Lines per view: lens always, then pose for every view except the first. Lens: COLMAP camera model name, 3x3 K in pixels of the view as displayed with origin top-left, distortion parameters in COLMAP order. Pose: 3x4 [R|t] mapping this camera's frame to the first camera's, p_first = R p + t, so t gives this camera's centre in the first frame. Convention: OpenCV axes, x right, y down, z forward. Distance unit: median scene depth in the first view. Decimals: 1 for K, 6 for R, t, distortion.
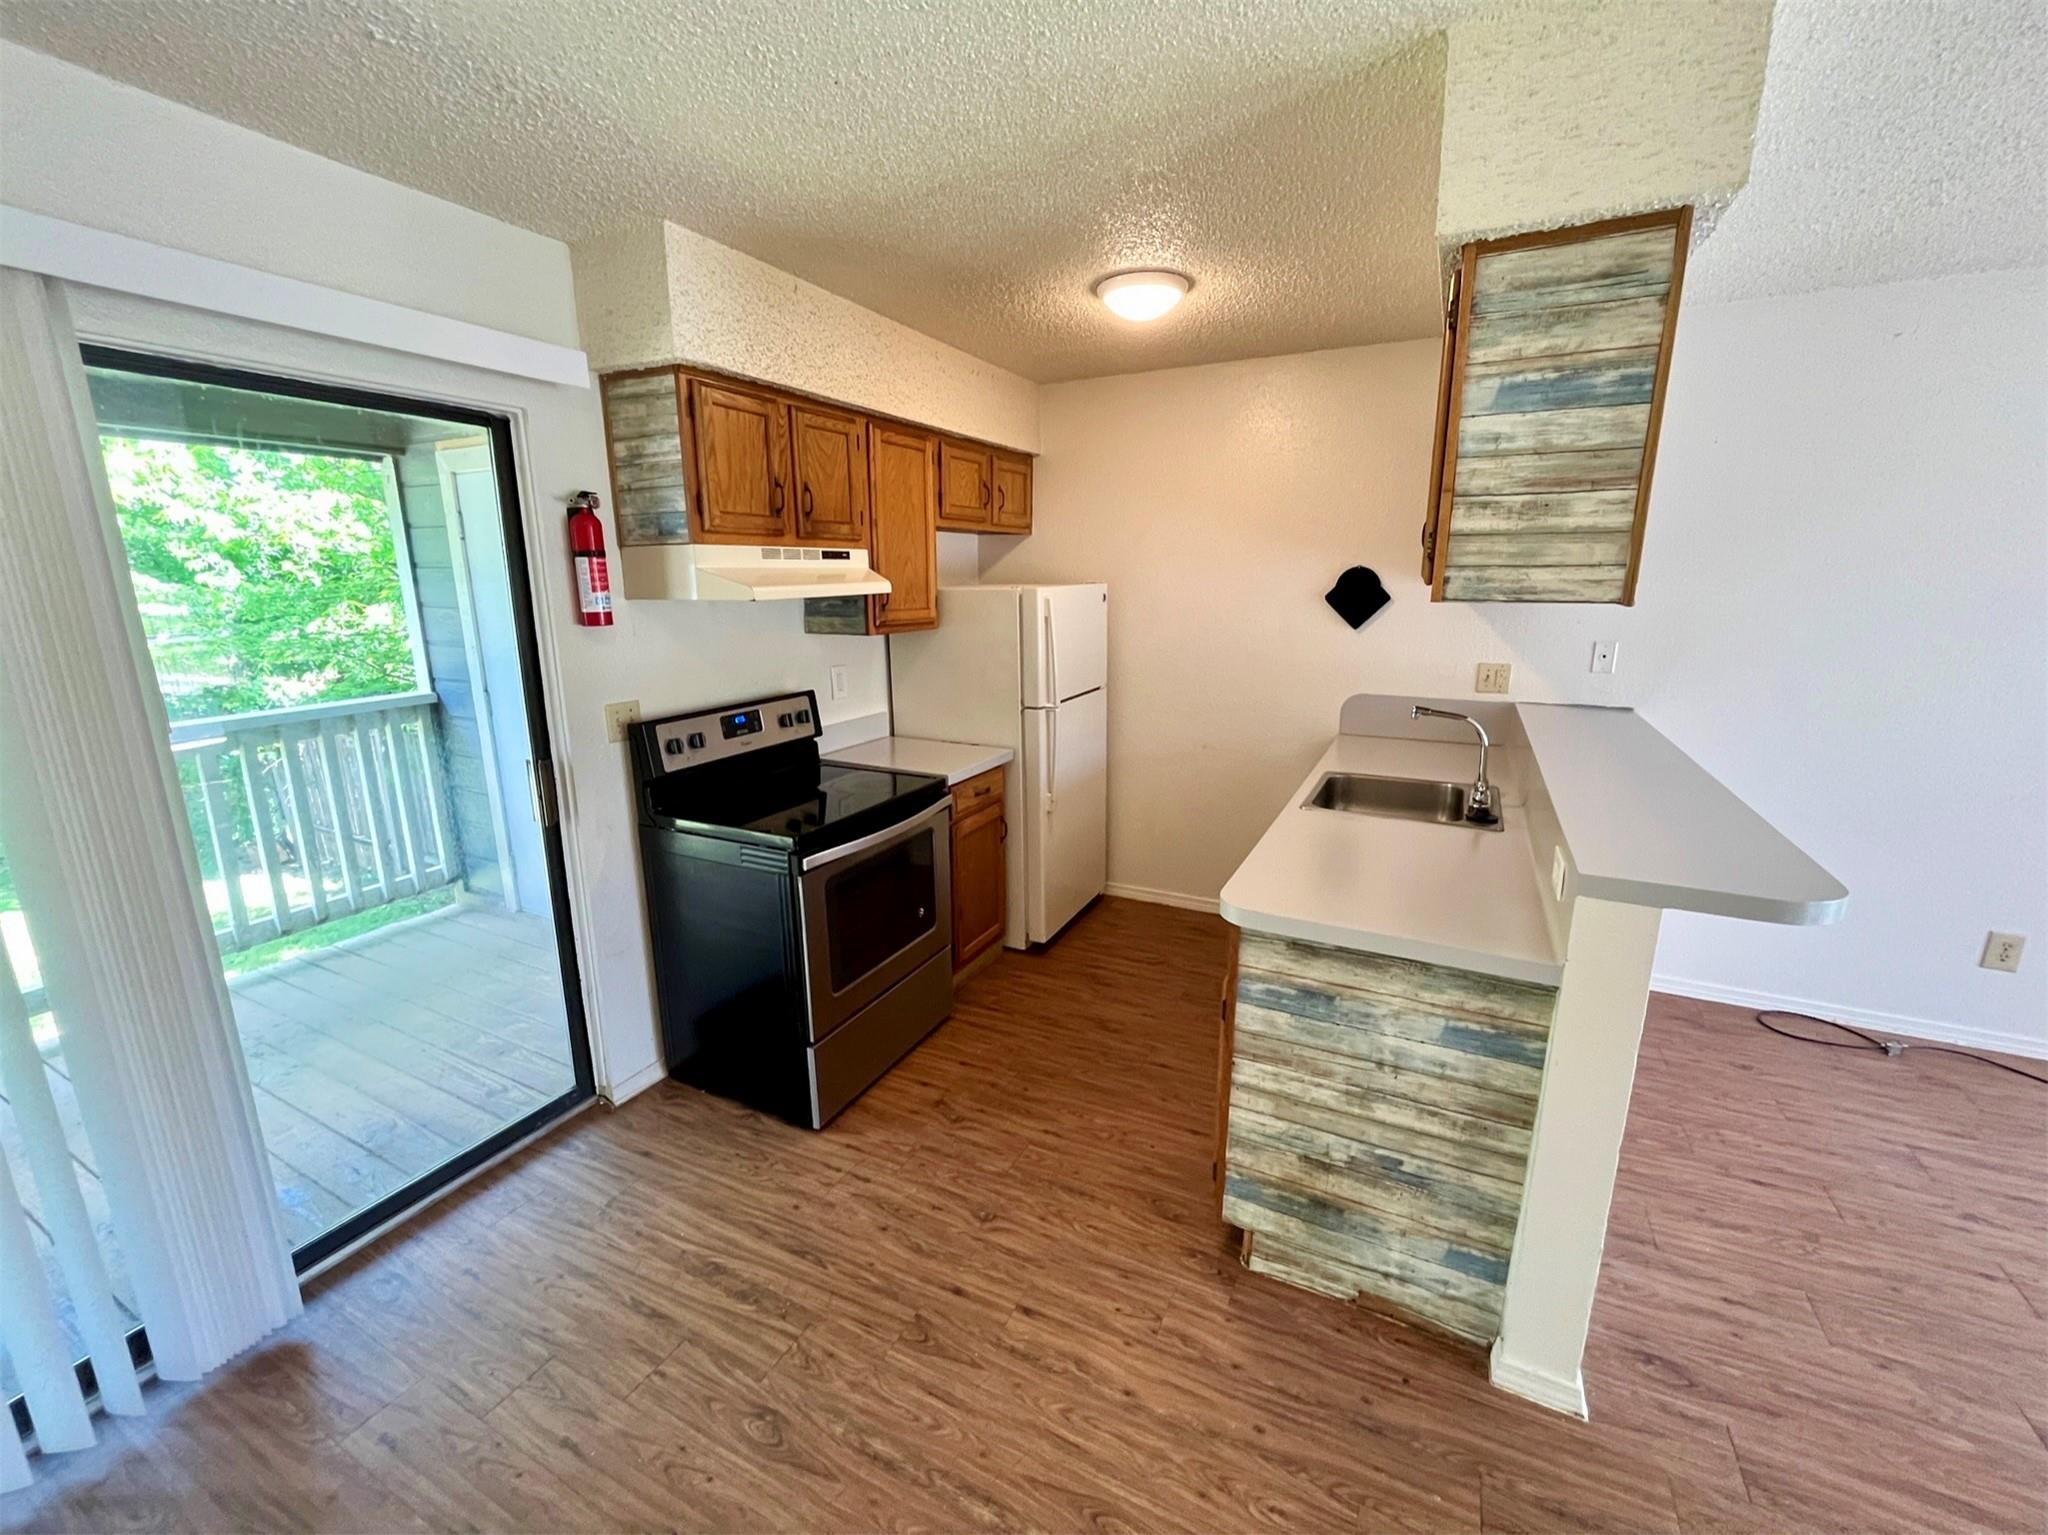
lens RADIAL K [[830.8, 0, 1020.5], [0, 830.8, 764.3], [0, 0, 1]] dist [-0.001236, -0.000369]
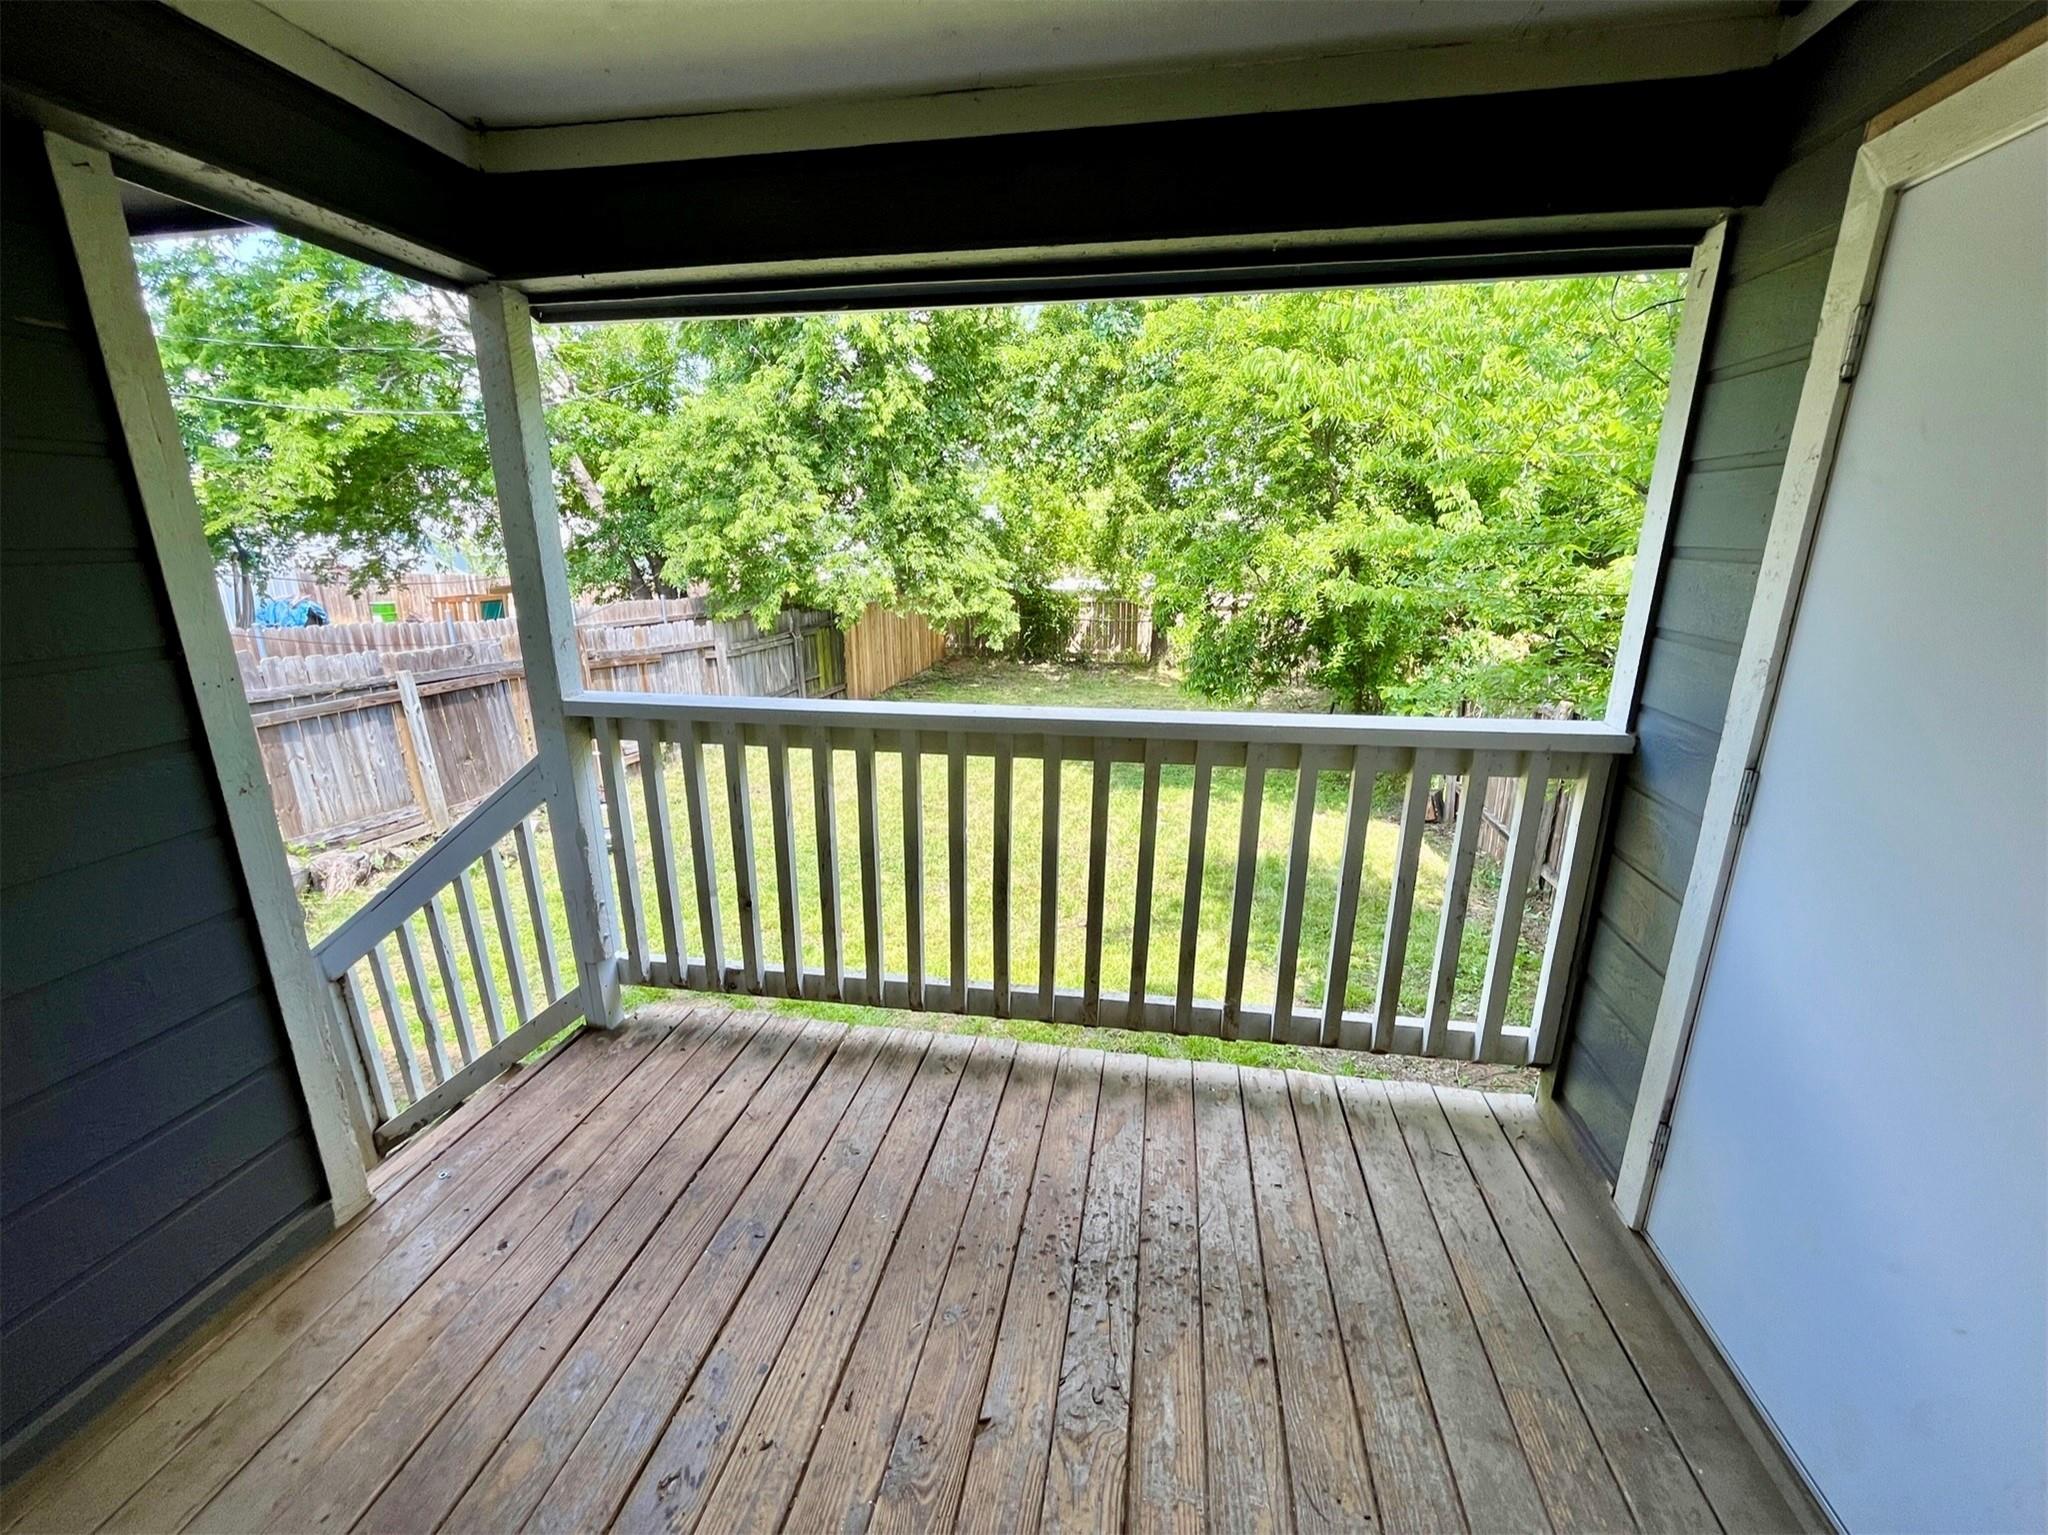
lens RADIAL K [[830.8, 0, 1020.5], [0, 830.8, 764.3], [0, 0, 1]] dist [-0.001236, -0.000369]
pose [[0.294753, 0.266111, -0.917772, -0.358049], [-0.216471, 0.954067, 0.207113, -0.092642], [0.930732, 0.137624, 0.338819, 0.501012]]
